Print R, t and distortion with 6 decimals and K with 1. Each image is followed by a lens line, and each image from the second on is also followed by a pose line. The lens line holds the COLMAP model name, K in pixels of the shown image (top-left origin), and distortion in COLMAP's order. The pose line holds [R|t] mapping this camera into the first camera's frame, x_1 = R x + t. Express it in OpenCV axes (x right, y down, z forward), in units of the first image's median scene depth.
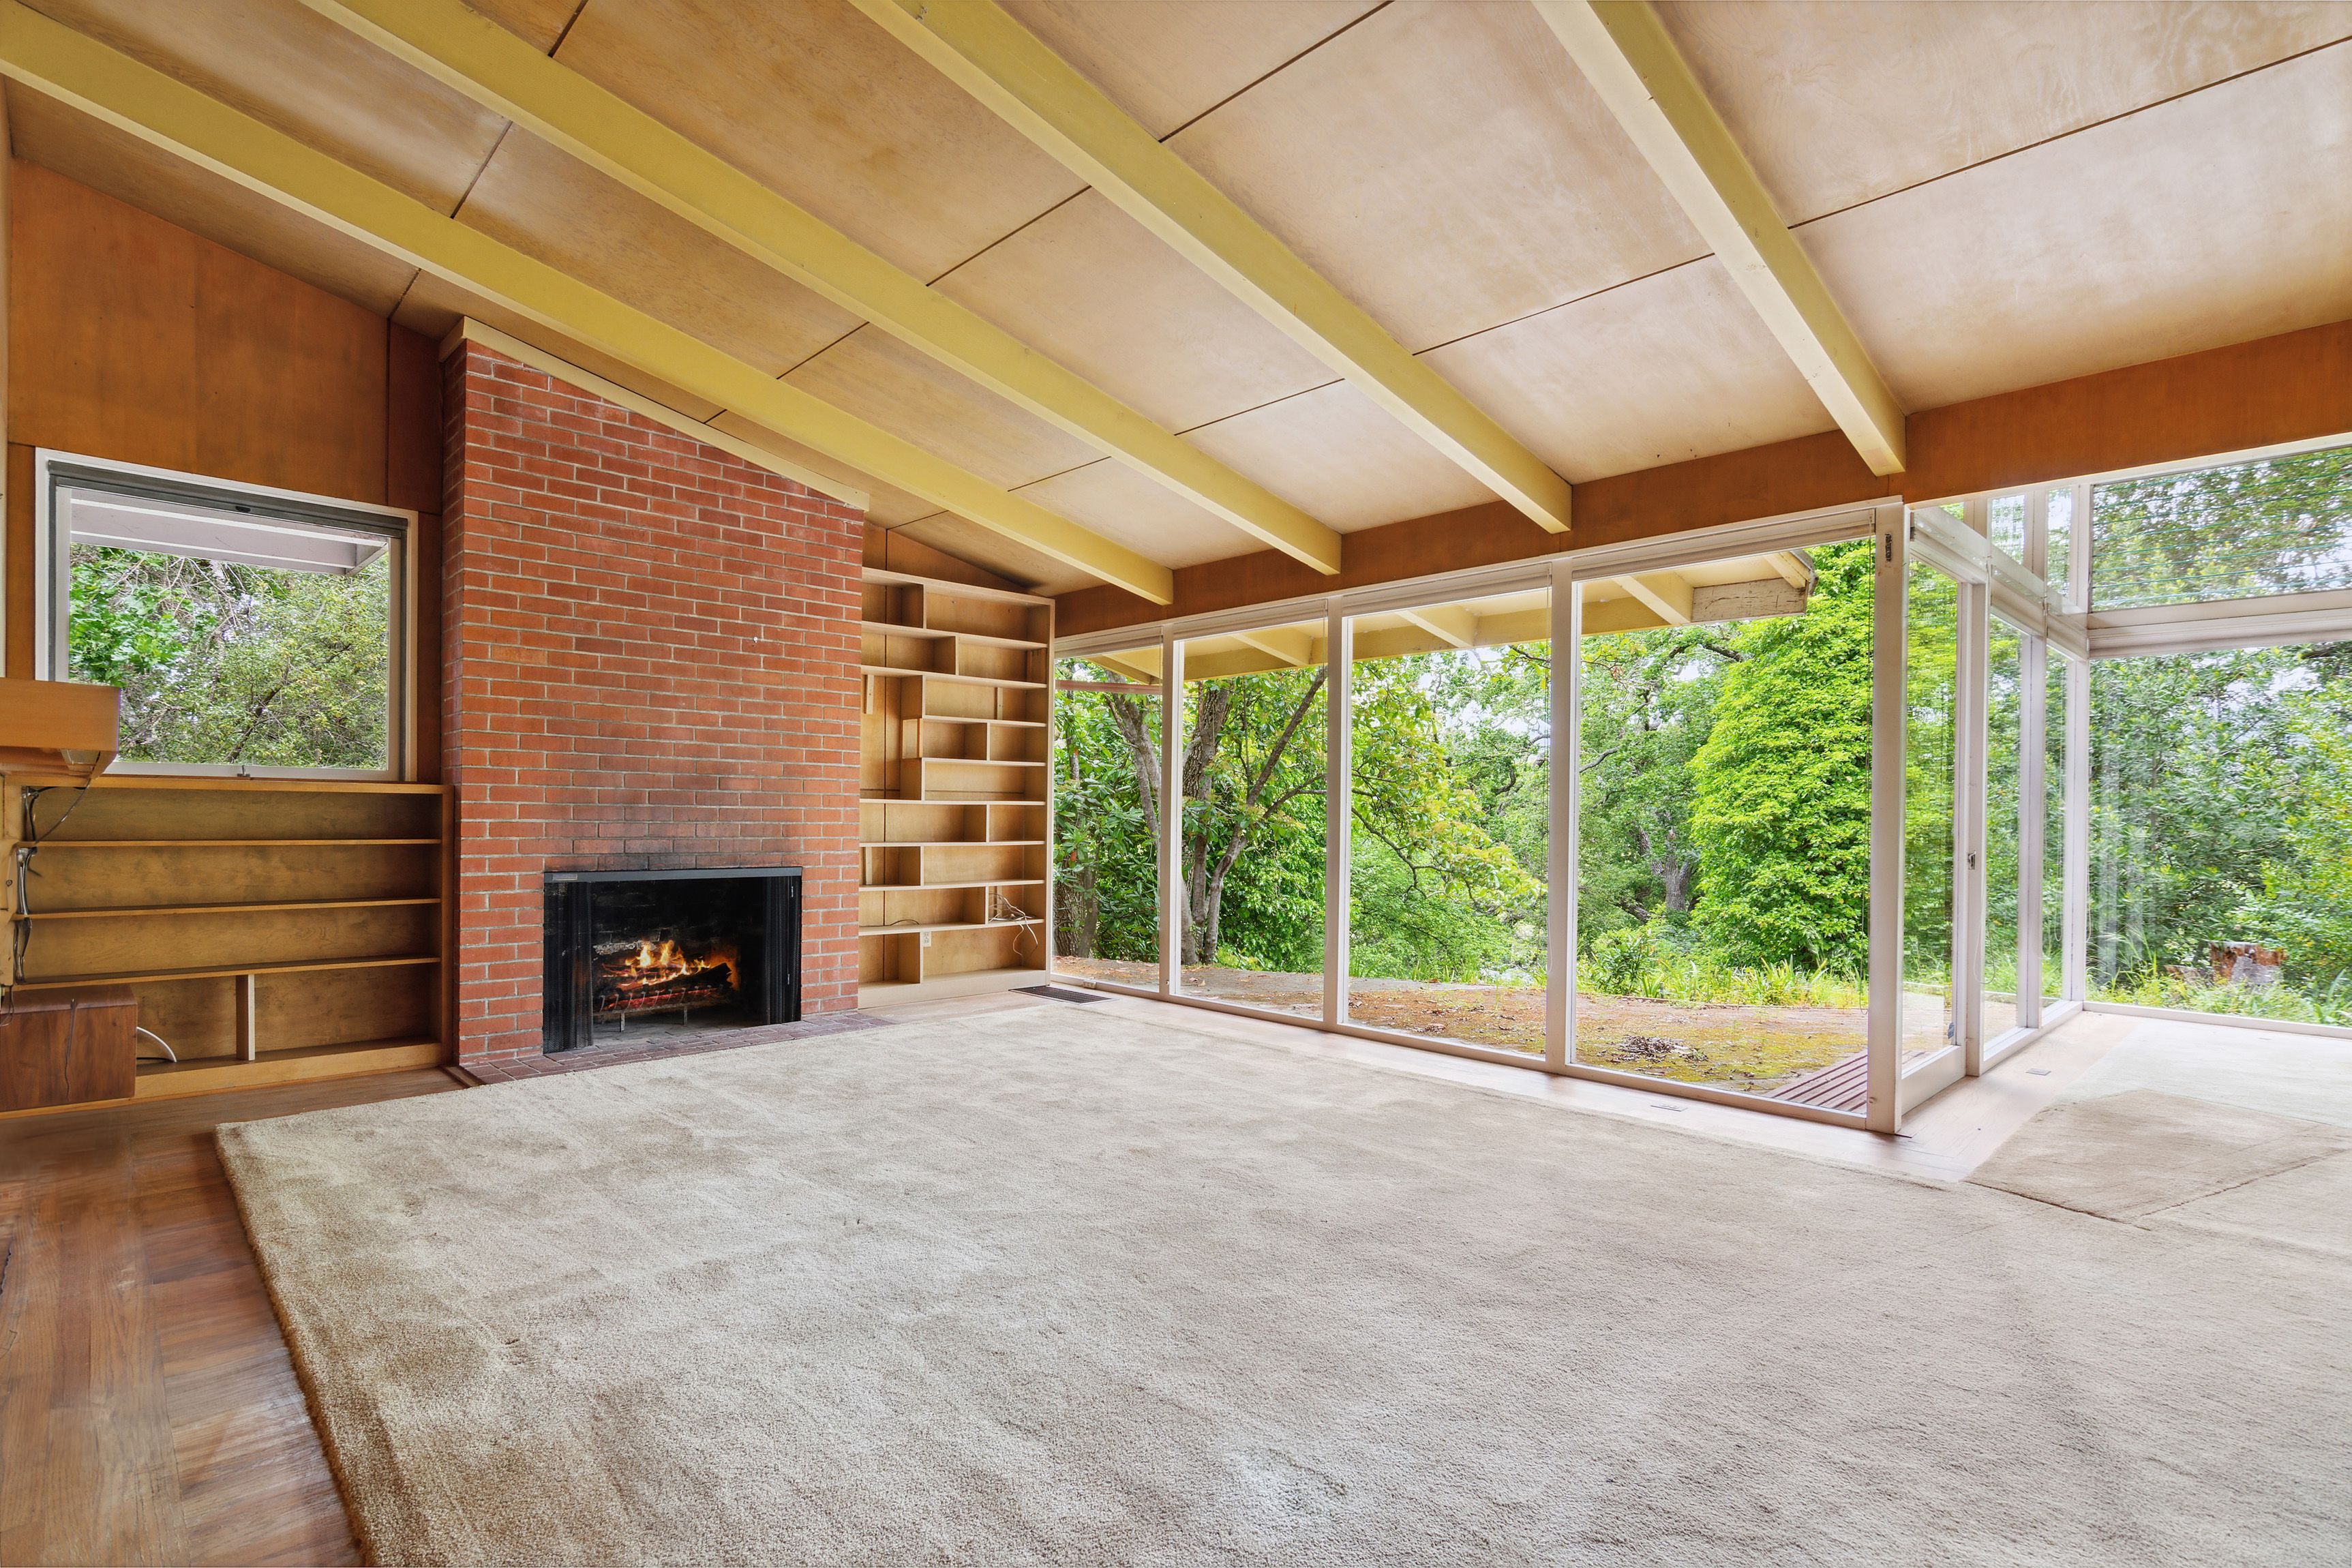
lens RADIAL K [[1138.6, 0, 1181.8], [0, 1138.6, 819.5], [0, 0, 1]] dist [-0.000128, 0.002028]
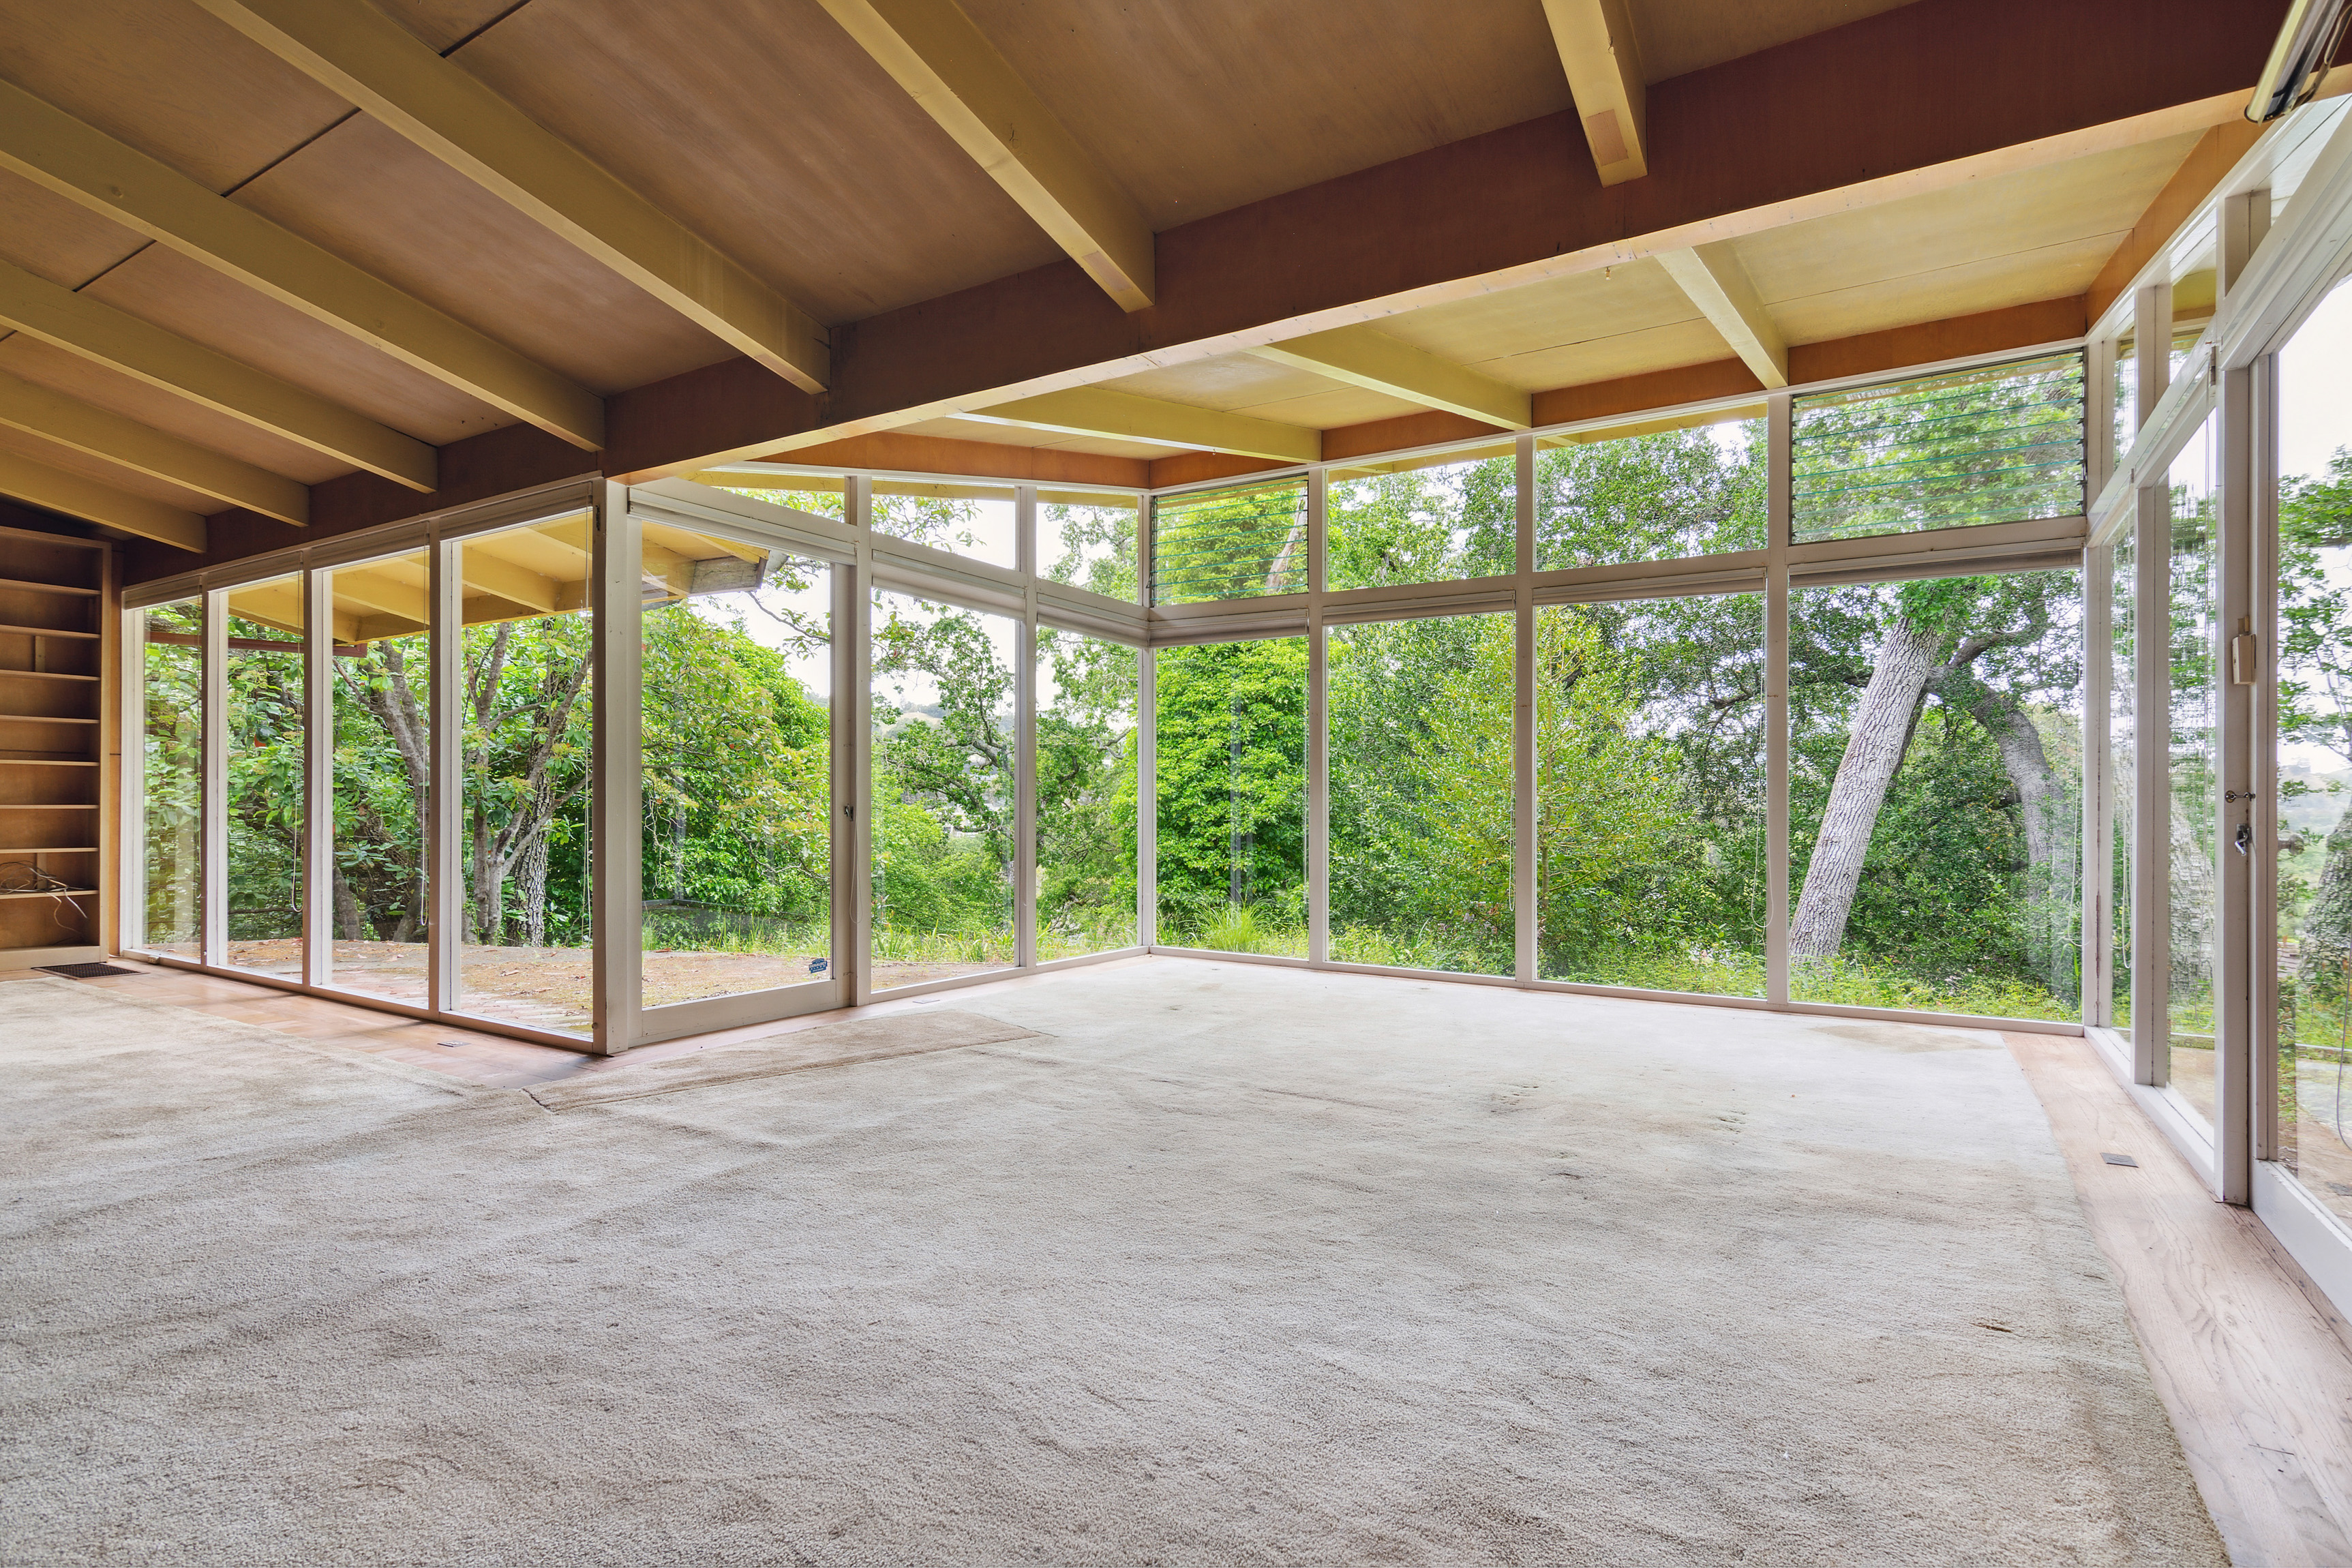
lens RADIAL K [[1138.6, 0, 1192.1], [0, 1138.6, 812.5], [0, 0, 1]] dist [-0.000128, 0.002028]
pose [[0.967181, 0.000674, 0.254086, 0.547306], [-0.000259, 0.999999, -0.001668, 0.028523], [-0.254087, 0.001547, 0.967180, -0.126334]]
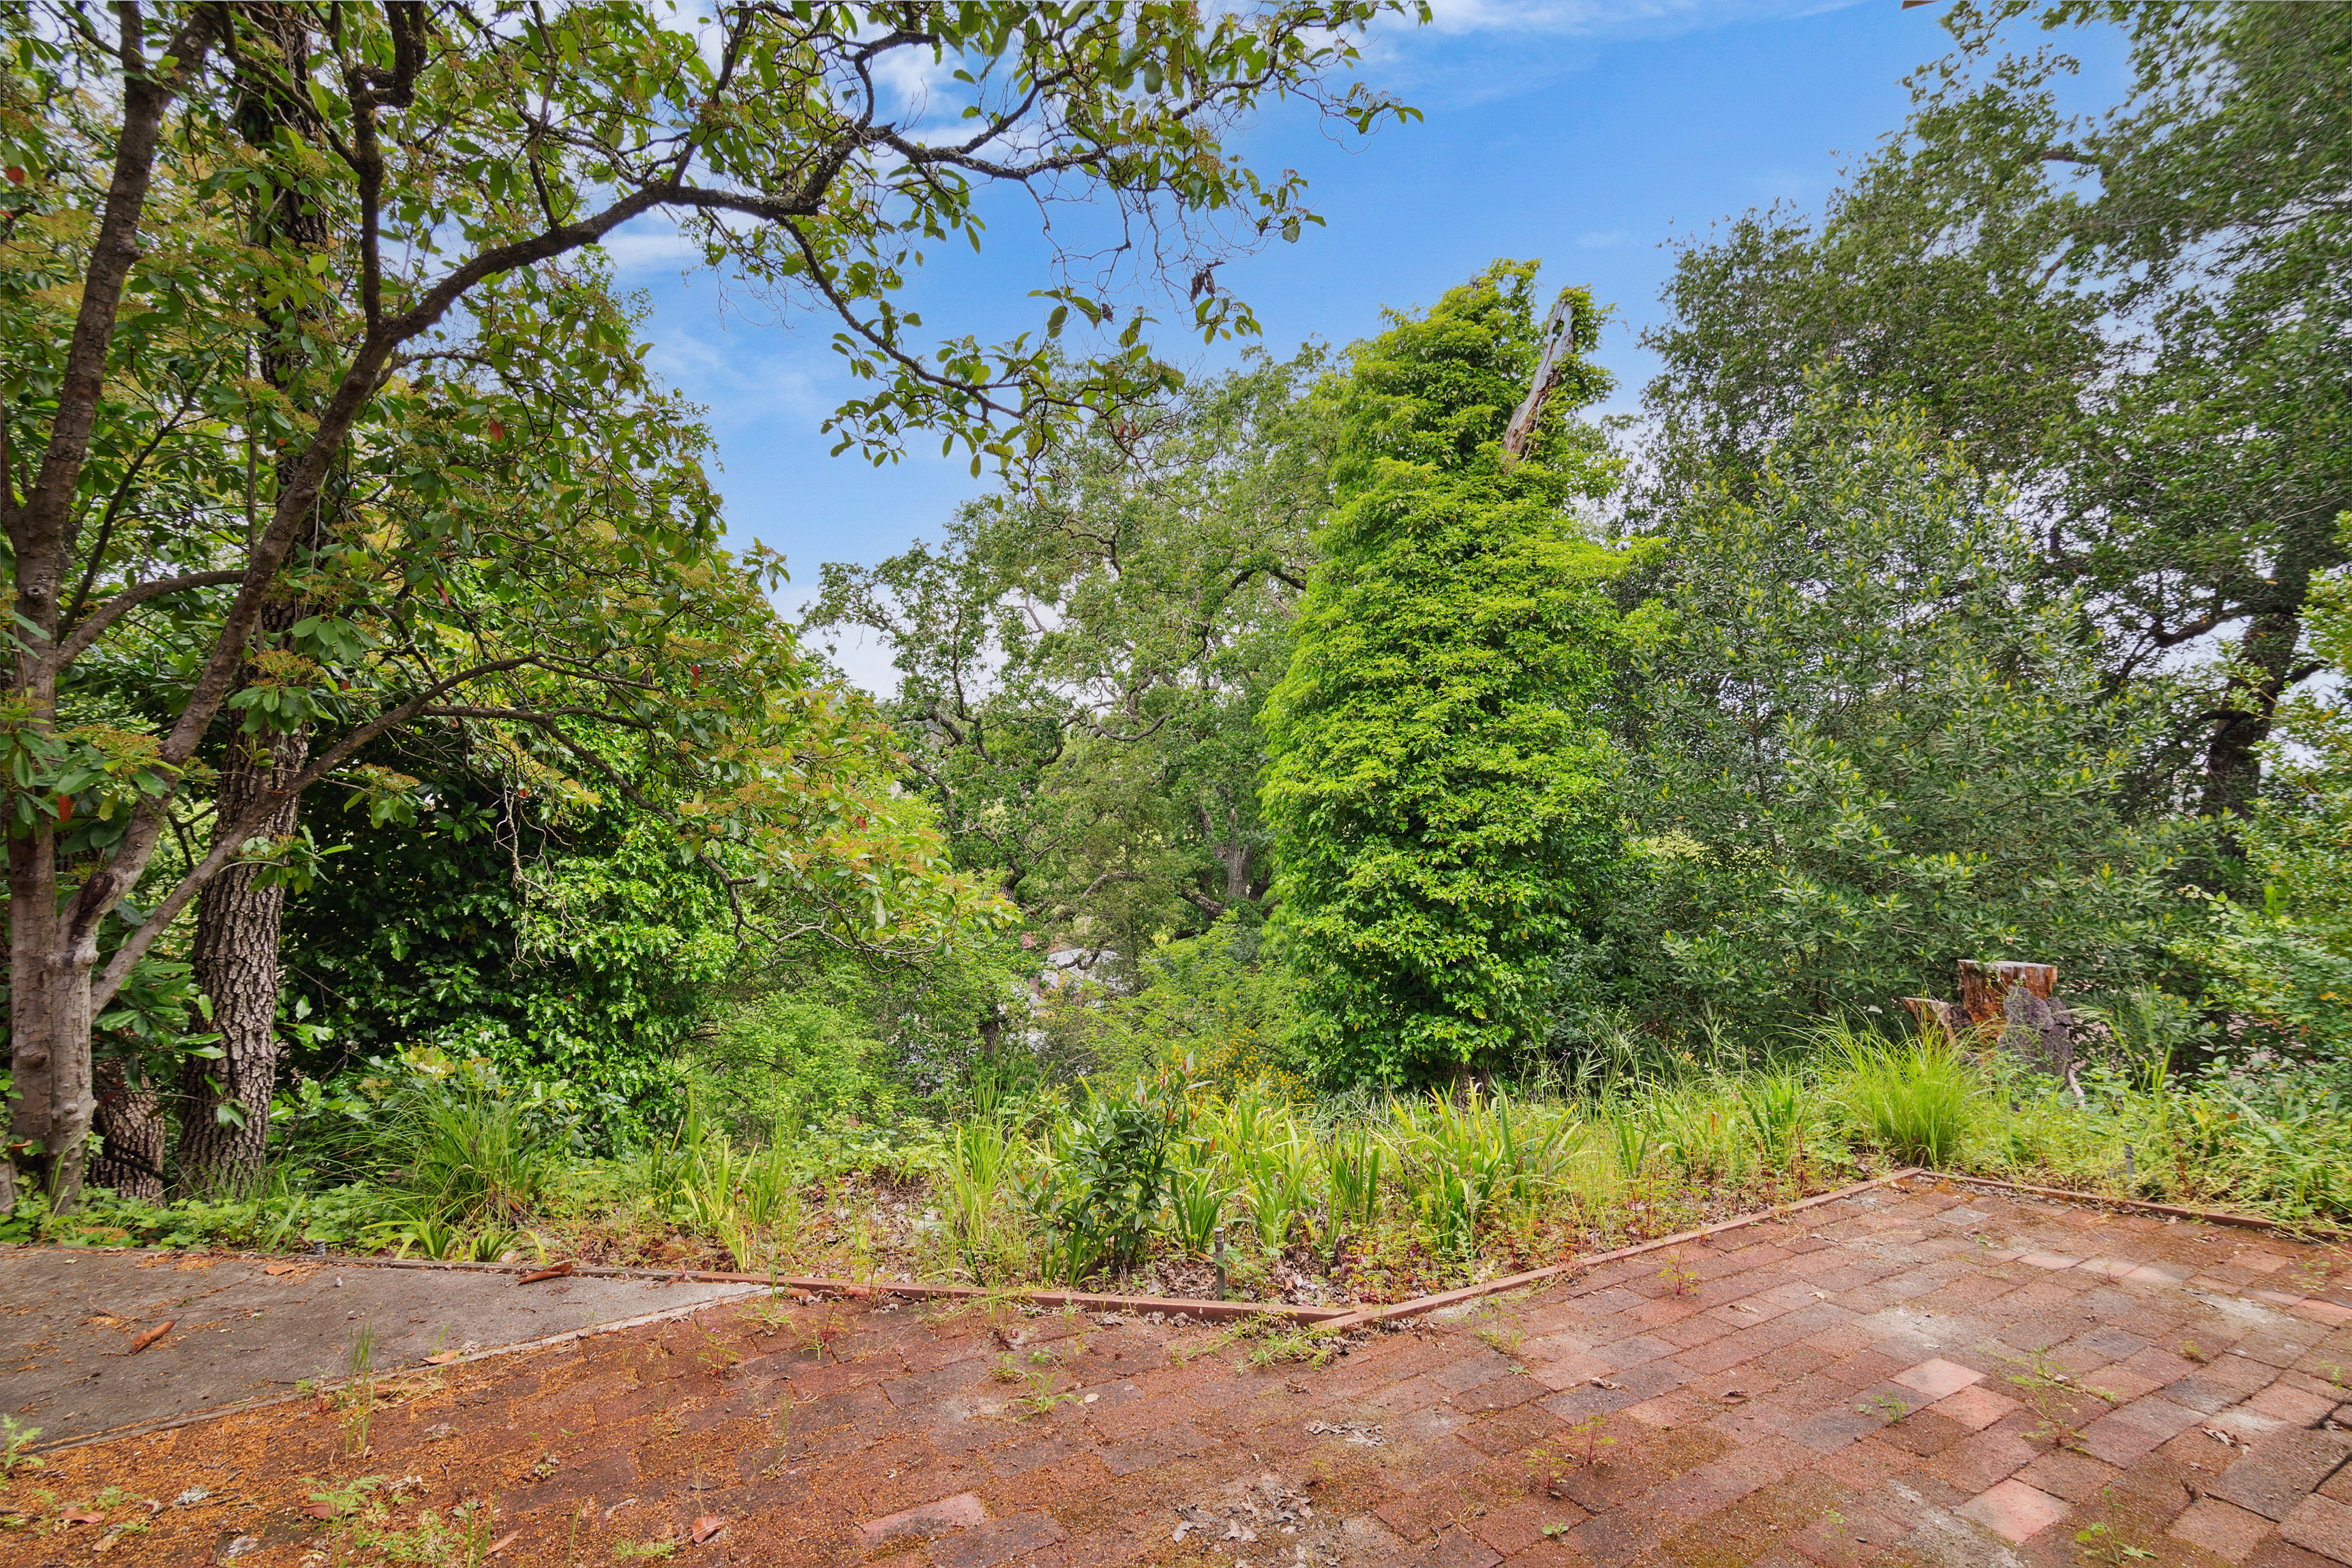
lens RADIAL K [[1138.6, 0, 1140.7], [0, 1138.6, 782.4], [0, 0, 1]] dist [-0.000128, 0.002028]
pose [[0.948174, 0.000885, 0.317750, 0.361810], [0.005156, 0.999822, -0.018170, 0.017775], [-0.317709, 0.018866, 0.948000, 0.837806]]
